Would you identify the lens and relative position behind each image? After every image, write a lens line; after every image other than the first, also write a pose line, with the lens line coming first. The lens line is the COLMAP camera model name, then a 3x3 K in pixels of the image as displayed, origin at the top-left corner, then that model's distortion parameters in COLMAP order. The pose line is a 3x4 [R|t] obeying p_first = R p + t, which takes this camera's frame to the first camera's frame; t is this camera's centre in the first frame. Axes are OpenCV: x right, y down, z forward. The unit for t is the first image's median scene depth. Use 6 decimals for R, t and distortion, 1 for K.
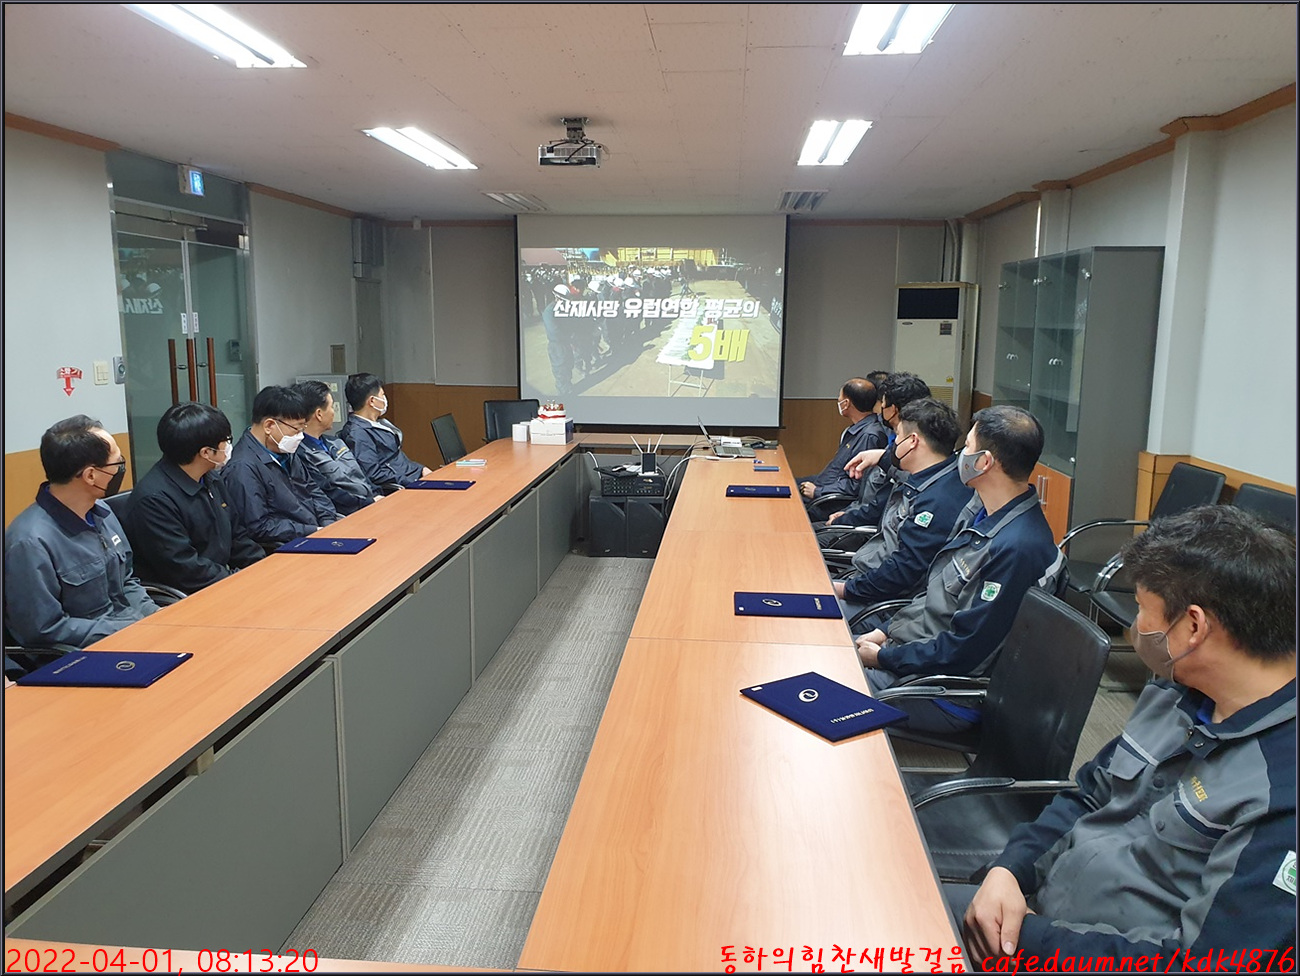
lens RADIAL K [[1058.5, 0, 645.1], [0, 1058.5, 512.1], [0, 0, 1]] dist [0.110887, -0.207448]
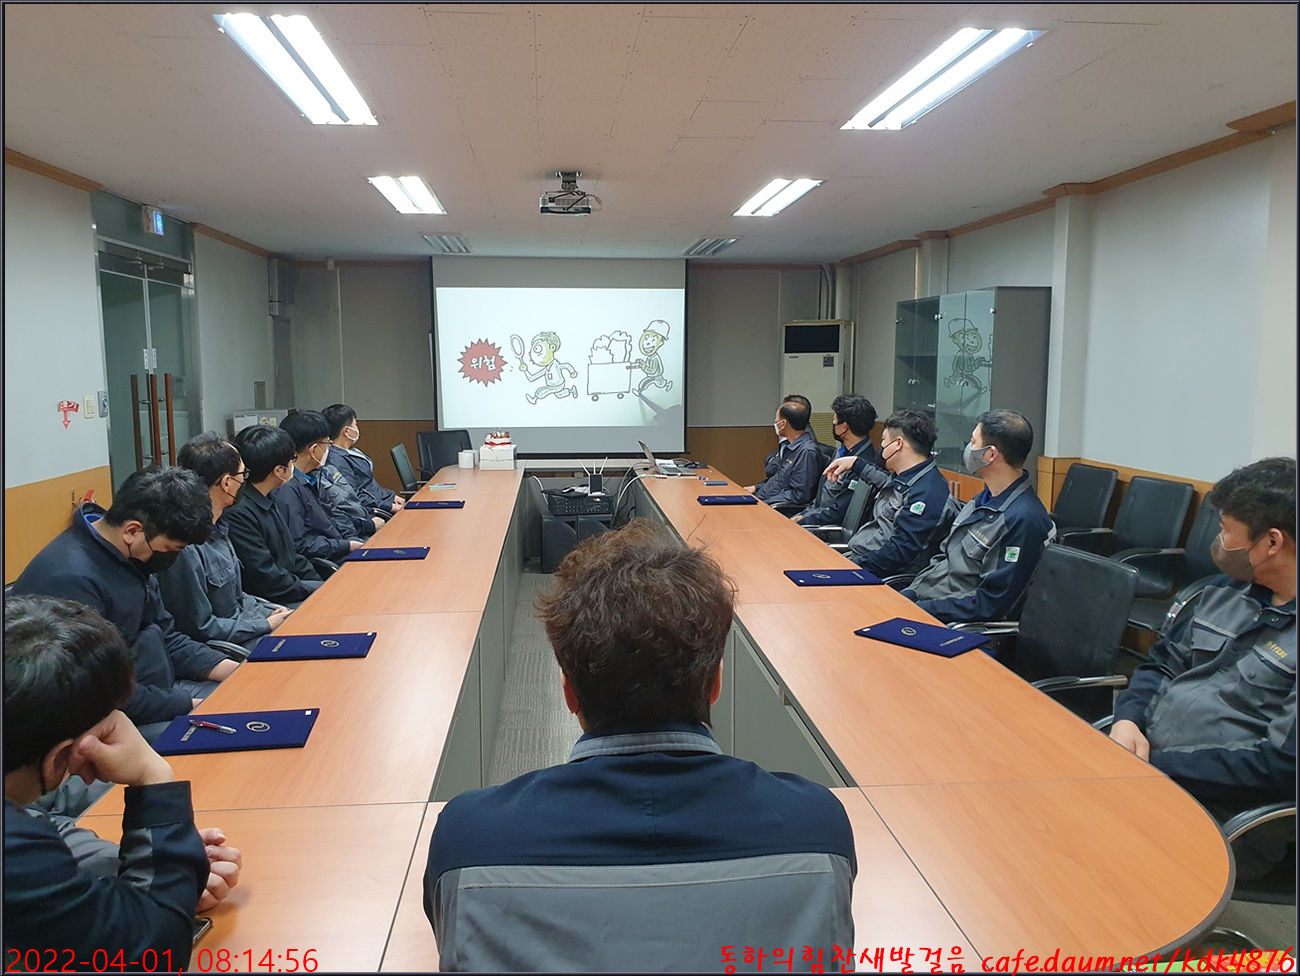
lens RADIAL K [[1058.5, 0, 645.1], [0, 1058.5, 512.1], [0, 0, 1]] dist [0.110887, -0.207448]
pose [[0.984741, -0.033216, 0.170825, -0.155543], [0.039658, 0.998620, -0.034437, 0.025313], [-0.169445, 0.040686, 0.984699, -0.086412]]
